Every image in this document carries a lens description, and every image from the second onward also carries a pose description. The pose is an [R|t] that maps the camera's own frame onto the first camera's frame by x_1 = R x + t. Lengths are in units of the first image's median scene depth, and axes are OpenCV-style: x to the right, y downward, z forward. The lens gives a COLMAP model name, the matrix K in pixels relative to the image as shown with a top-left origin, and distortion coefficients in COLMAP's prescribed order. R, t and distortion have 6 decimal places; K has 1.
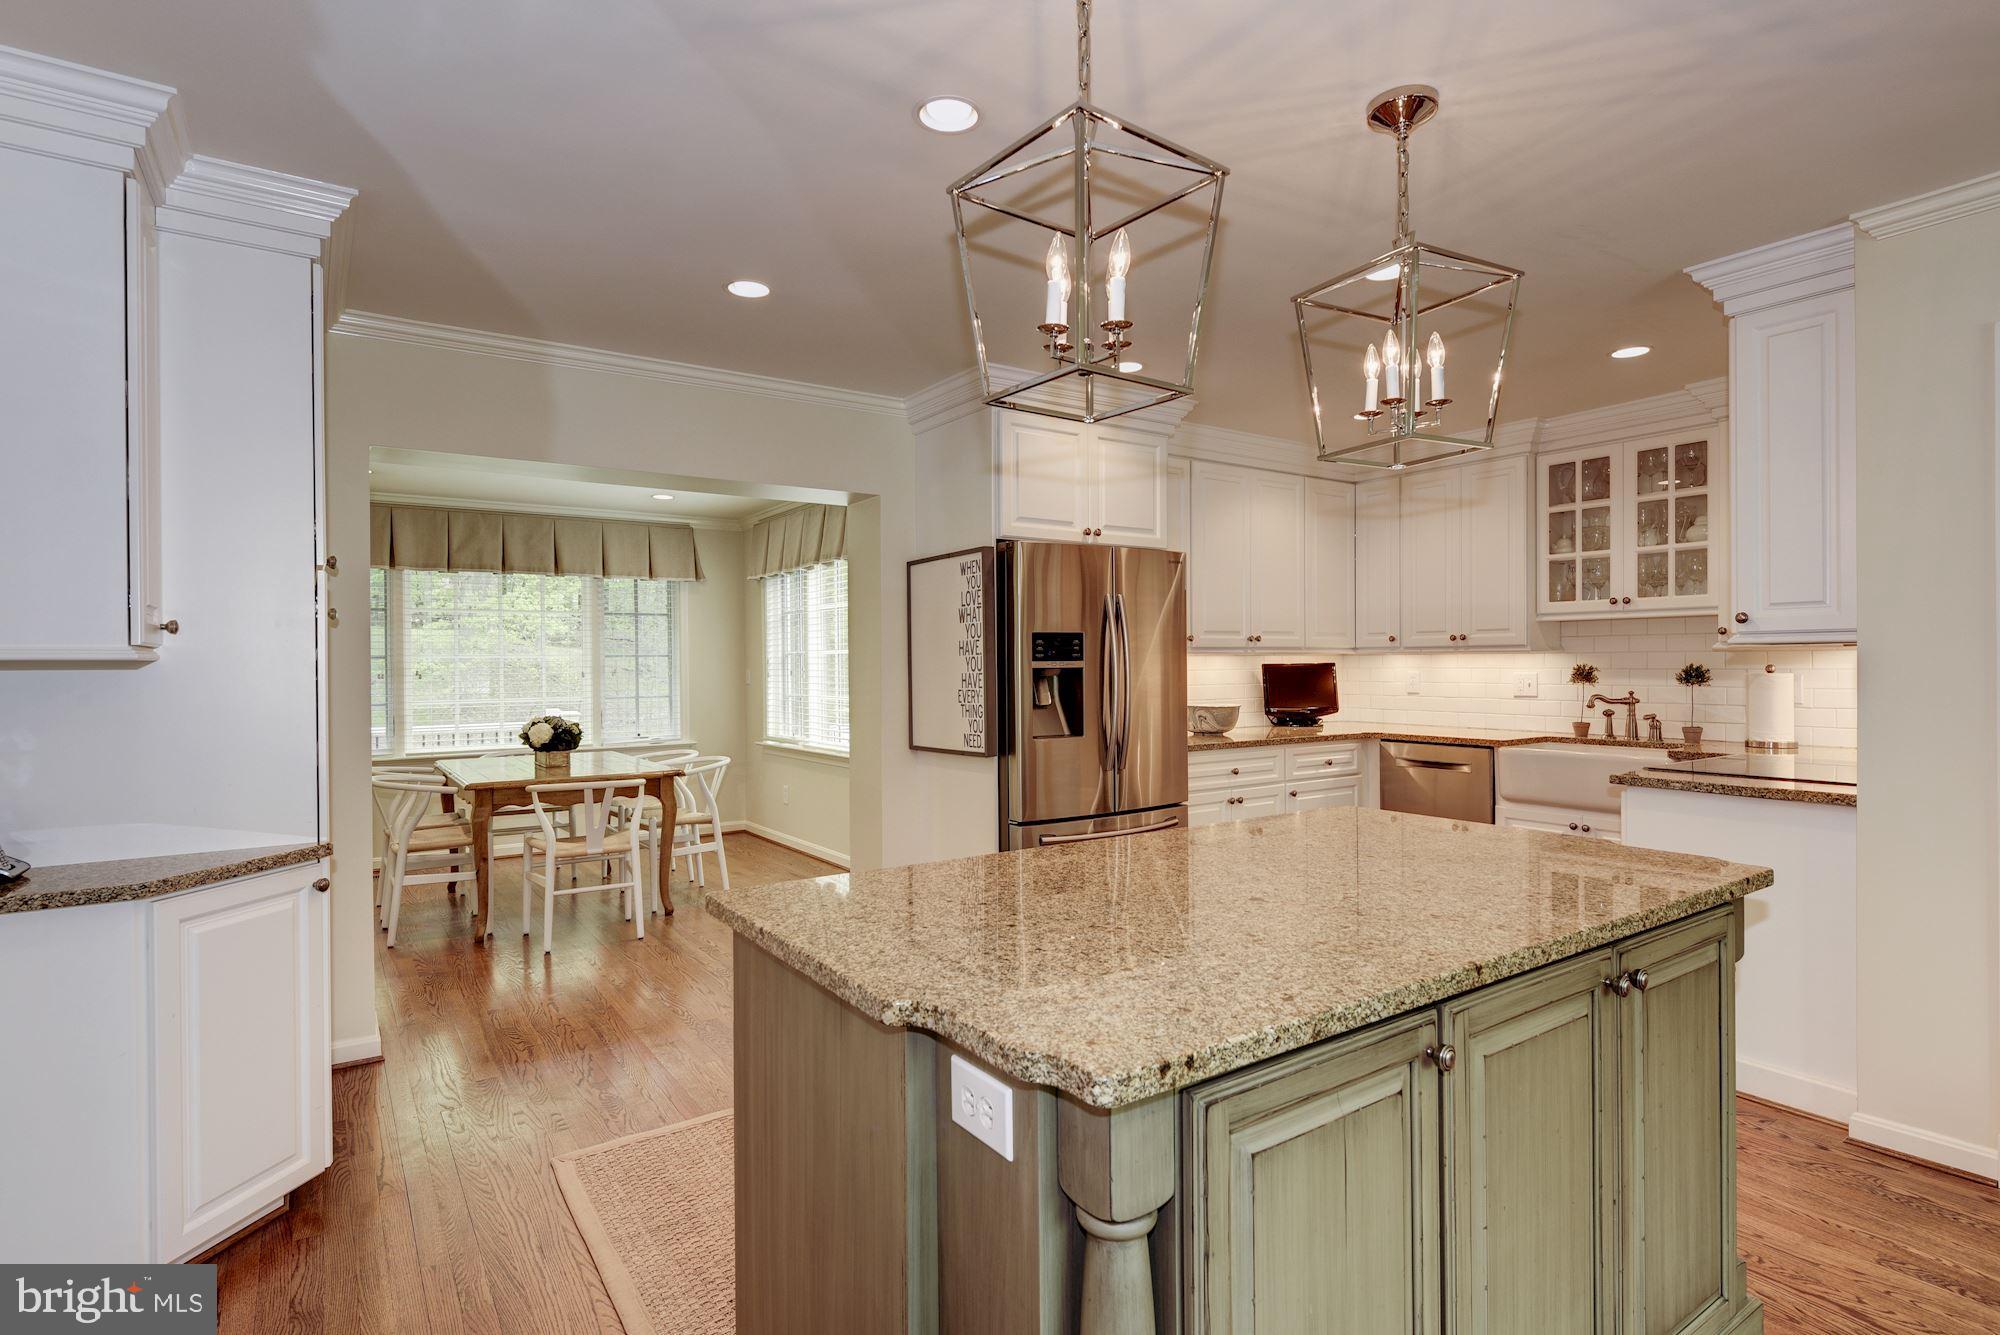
lens RADIAL K [[992.2, 0, 1001.4], [0, 992.2, 663.4], [0, 0, 1]] dist [0.005755, -0.000107]
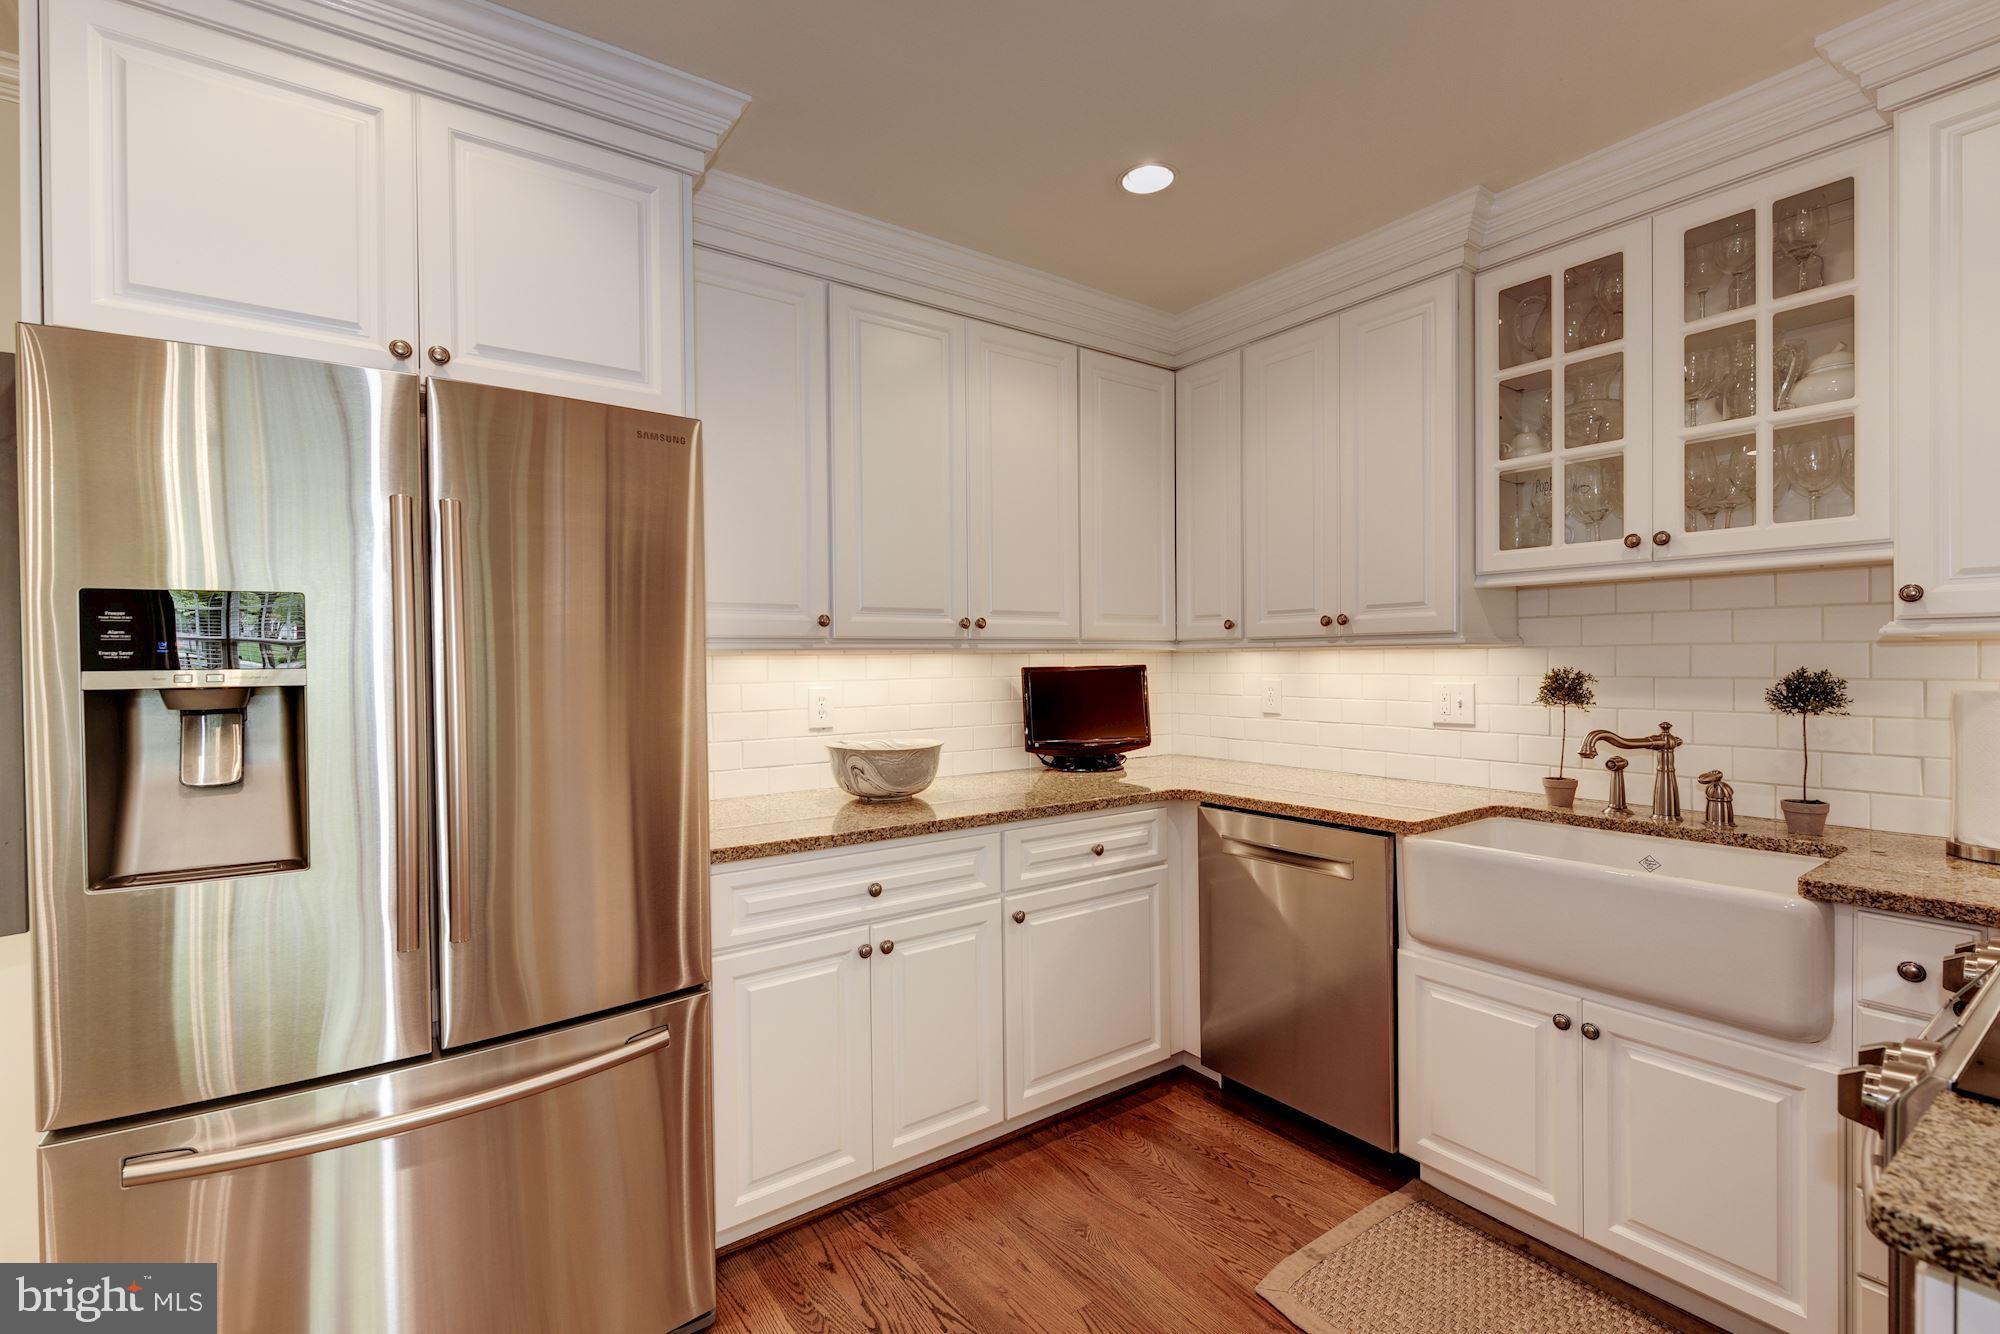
lens RADIAL K [[893.2, 0, 996.4], [0, 893.2, 666.0], [0, 0, 1]] dist [0.002325, -0.000368]
pose [[0.999751, -0.002977, 0.022132, 0.285499], [0.002879, 0.999986, 0.004450, -0.003562], [-0.022145, -0.004385, 0.999745, 0.554881]]
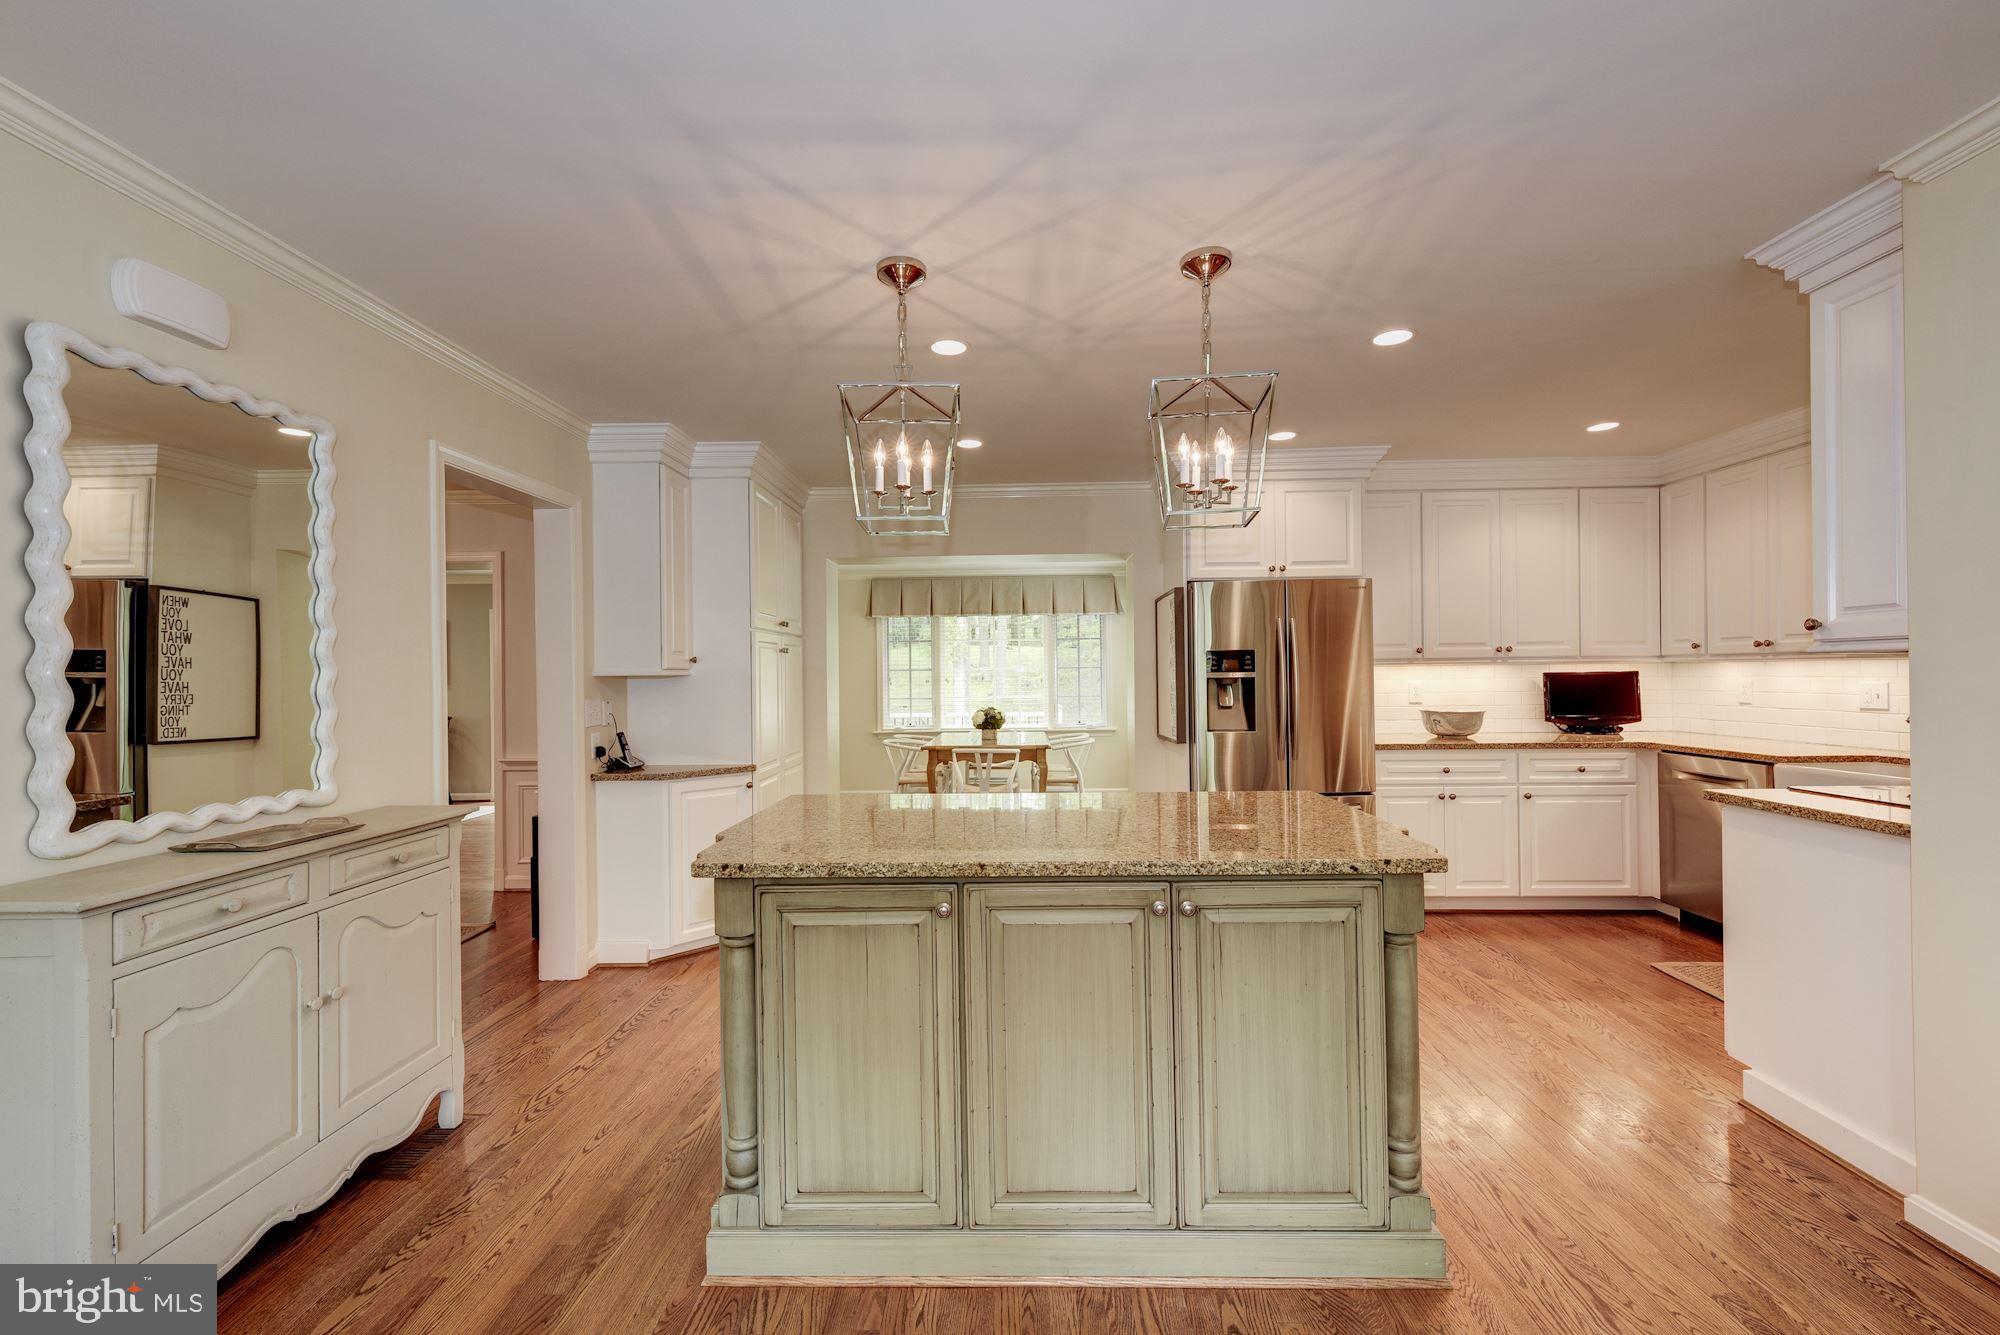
lens RADIAL K [[796.0, 0, 1003.5], [0, 796.0, 672.9], [0, 0, 1]] dist [0.005341, -0.000642]
pose [[0.813653, -0.002522, -0.581345, 0.350347], [0.004647, 0.999987, 0.002165, -0.004228], [0.581332, -0.004463, 0.813654, -0.014278]]
